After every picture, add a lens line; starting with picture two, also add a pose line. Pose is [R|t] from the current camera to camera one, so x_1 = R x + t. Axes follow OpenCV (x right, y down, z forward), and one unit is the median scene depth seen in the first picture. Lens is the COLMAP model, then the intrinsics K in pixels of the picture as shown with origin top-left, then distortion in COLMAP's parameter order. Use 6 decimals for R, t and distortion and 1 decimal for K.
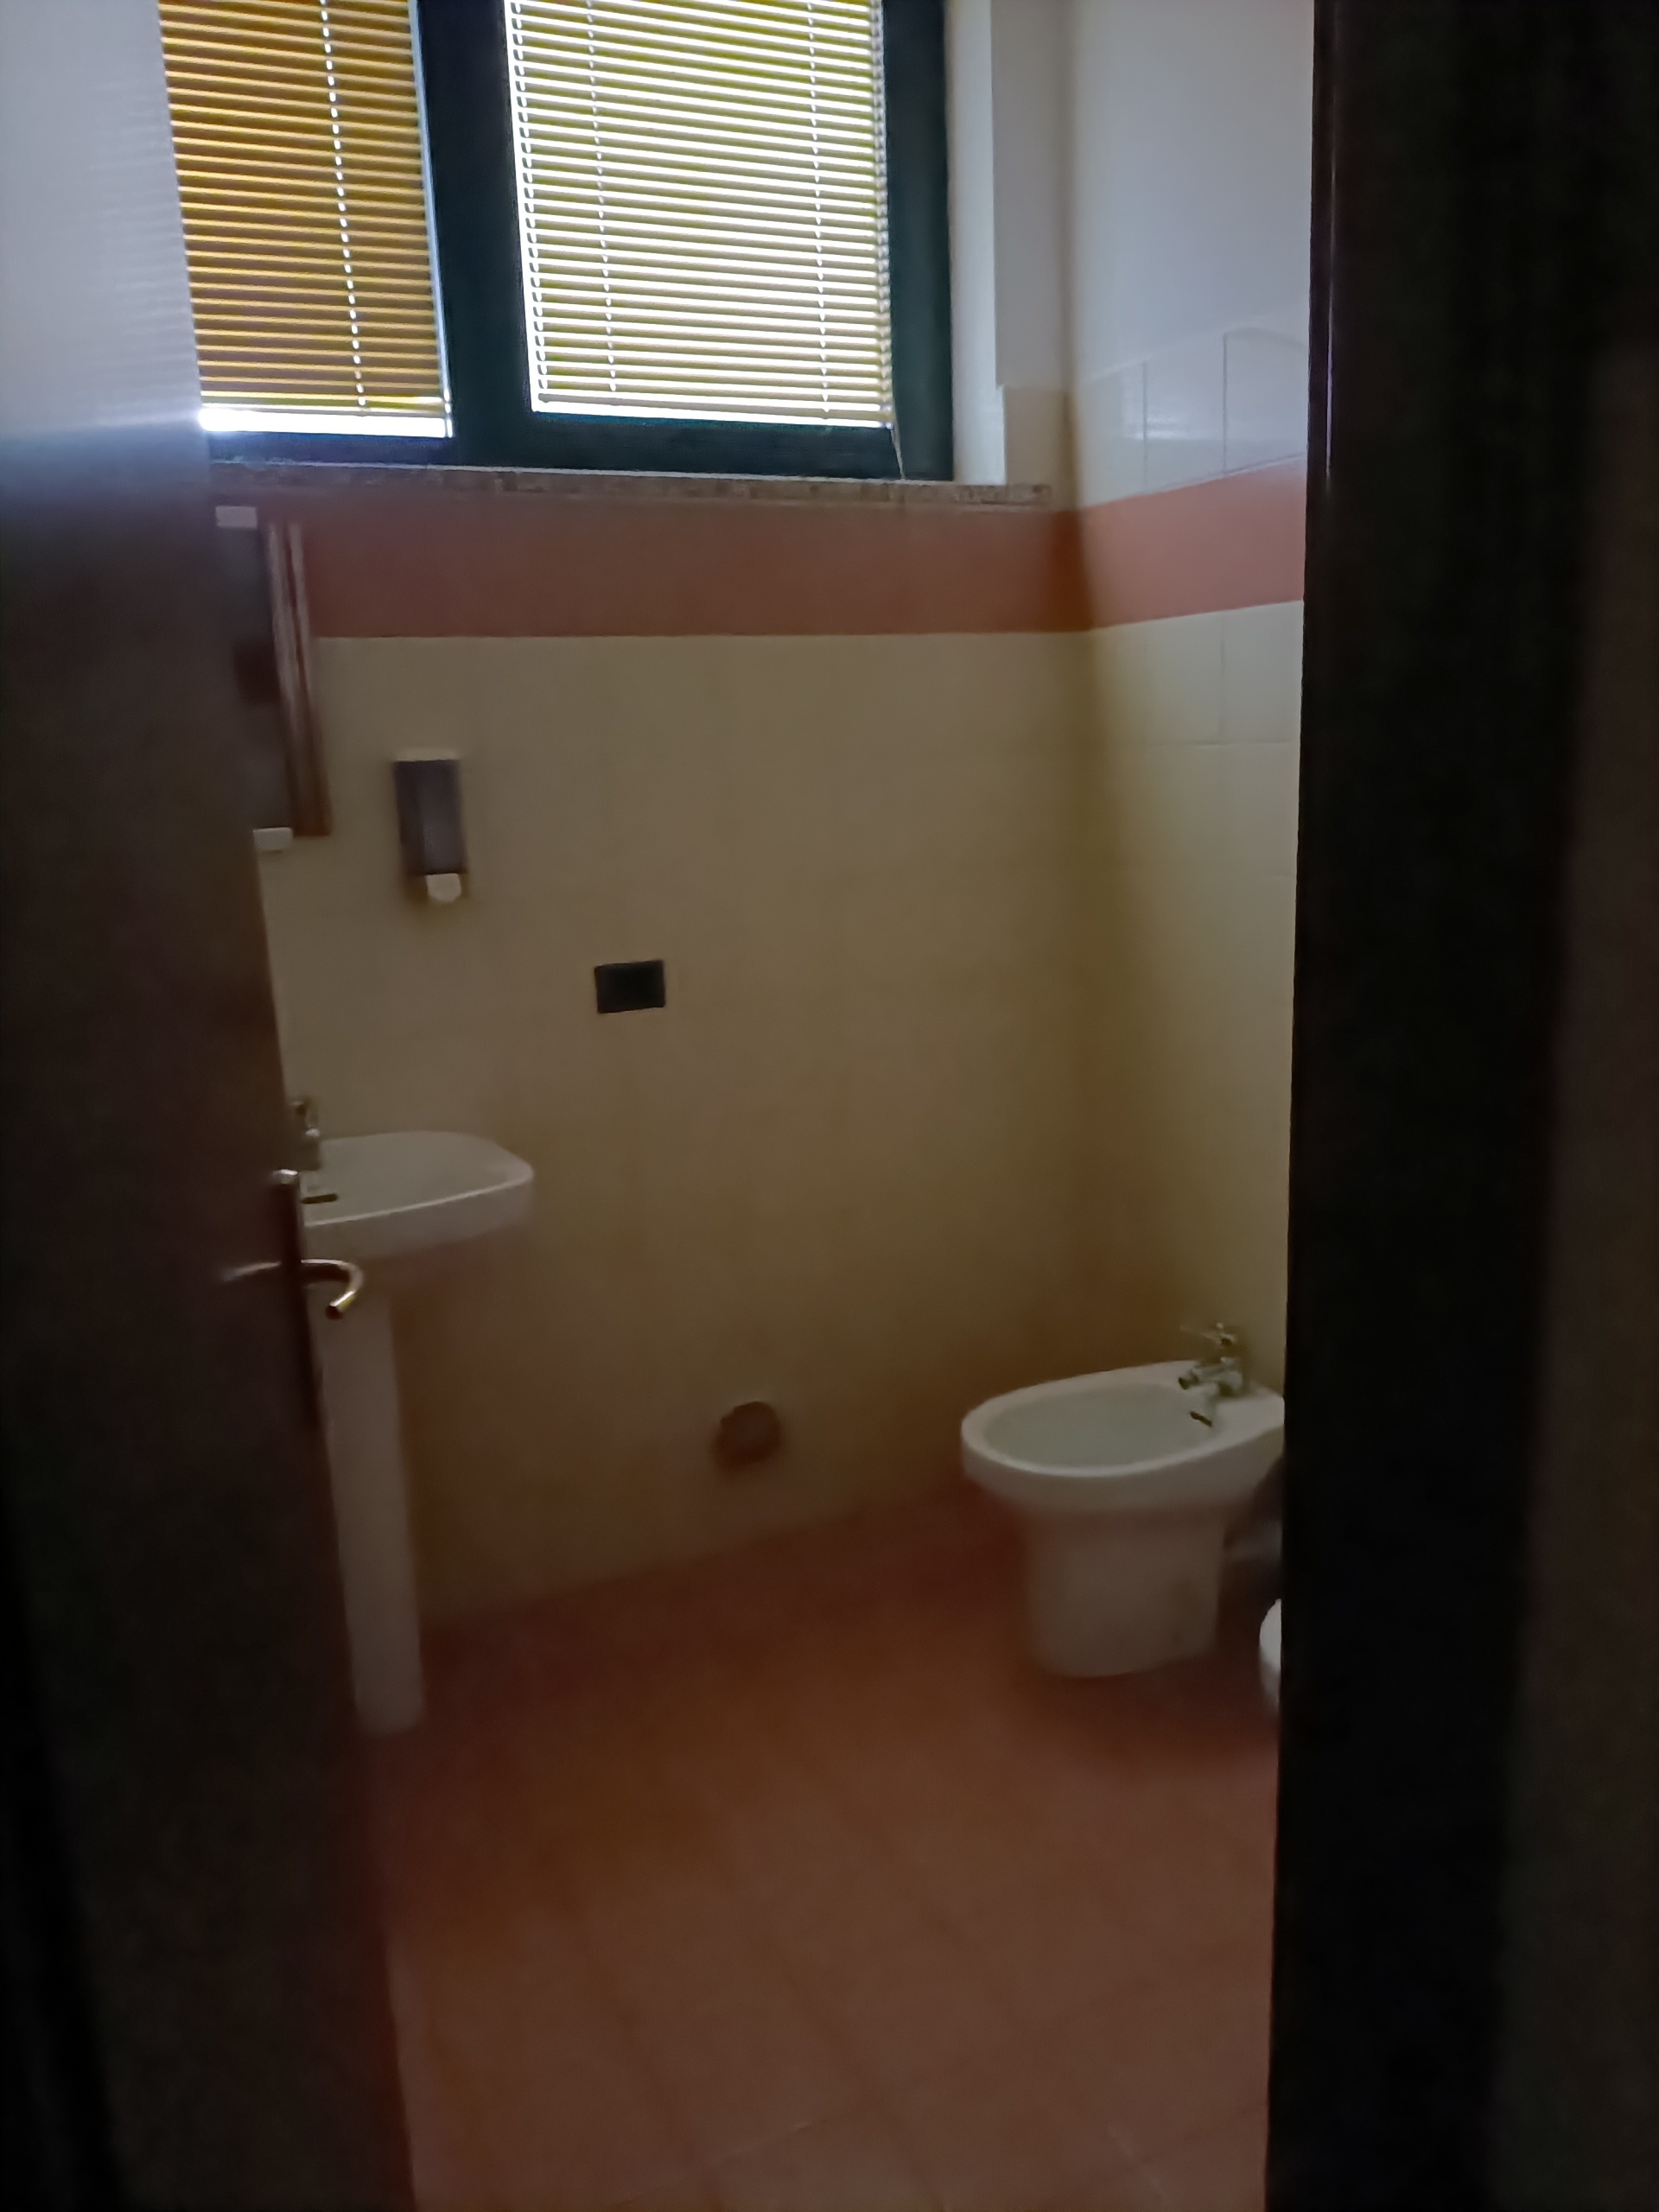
lens RADIAL K [[1684.8, 0, 829.5], [0, 1684.8, 1106.0], [0, 0, 1]] dist [-0.002936, -0.005200]
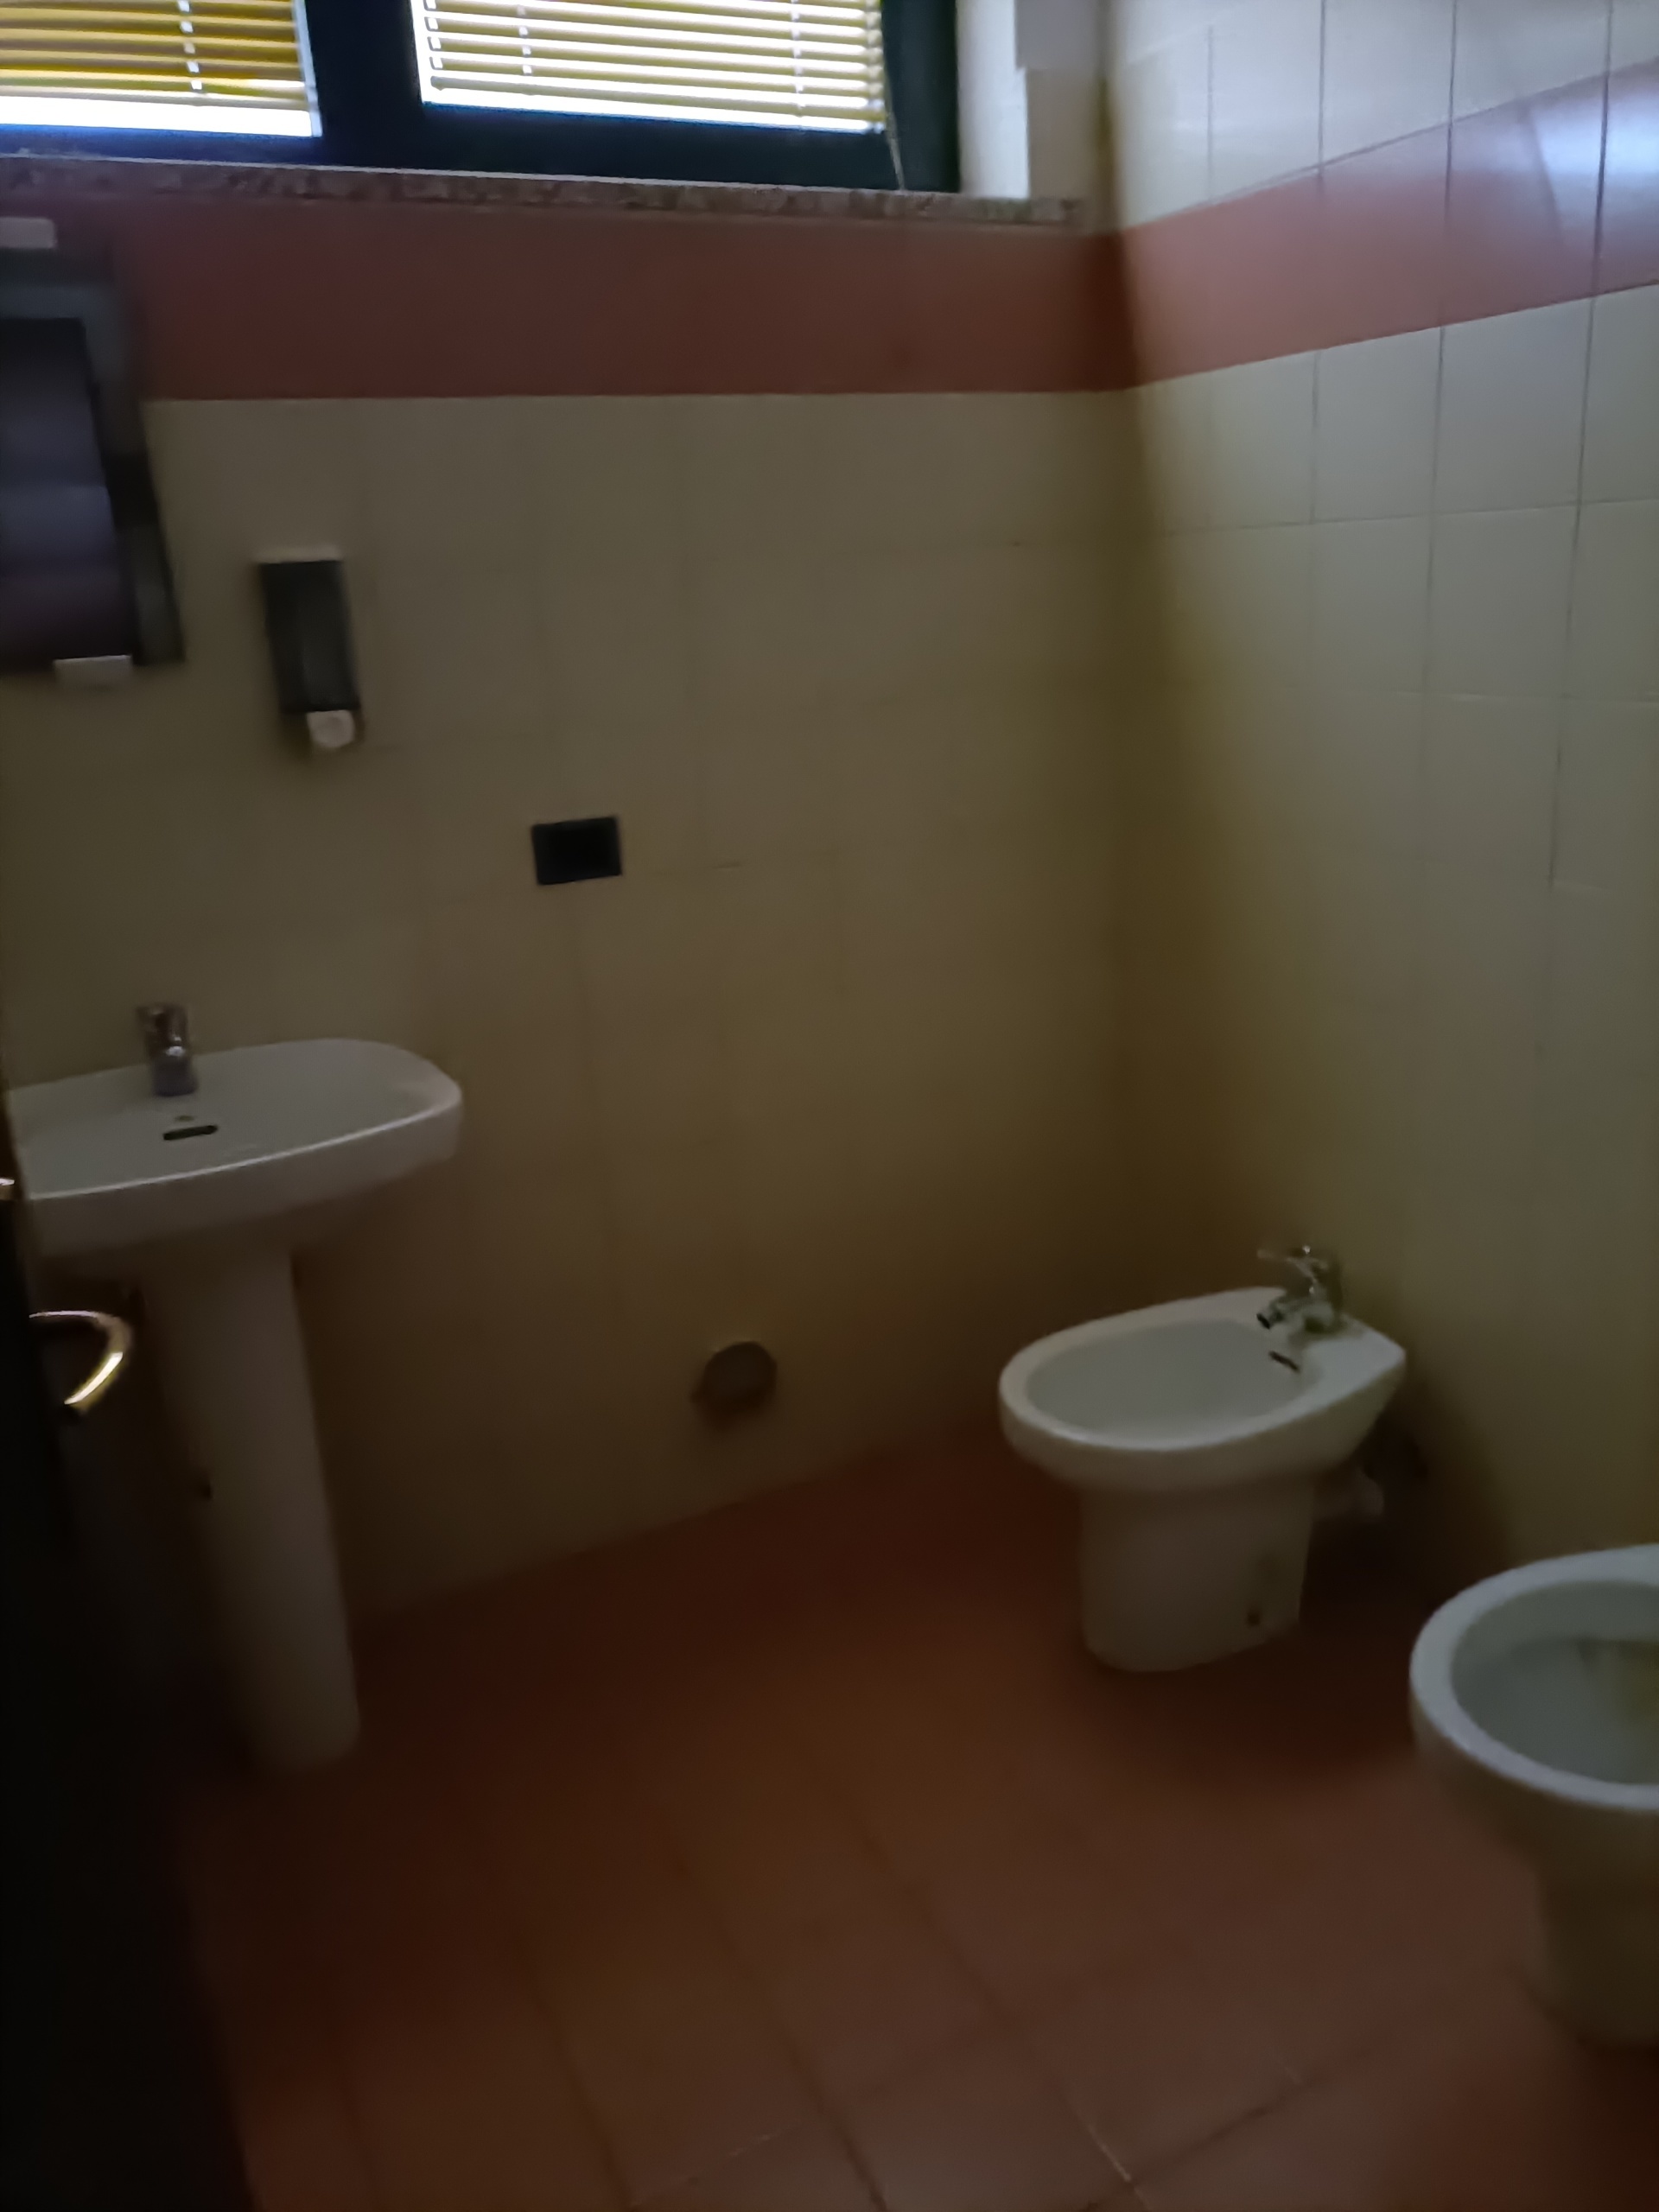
lens RADIAL K [[1684.8, 0, 829.5], [0, 1684.8, 1106.0], [0, 0, 1]] dist [-0.002936, -0.005200]
pose [[0.999458, -0.024199, 0.022332, -0.018624], [0.021951, 0.995144, 0.095956, -0.023664], [-0.024546, -0.095414, 0.995135, 0.185463]]
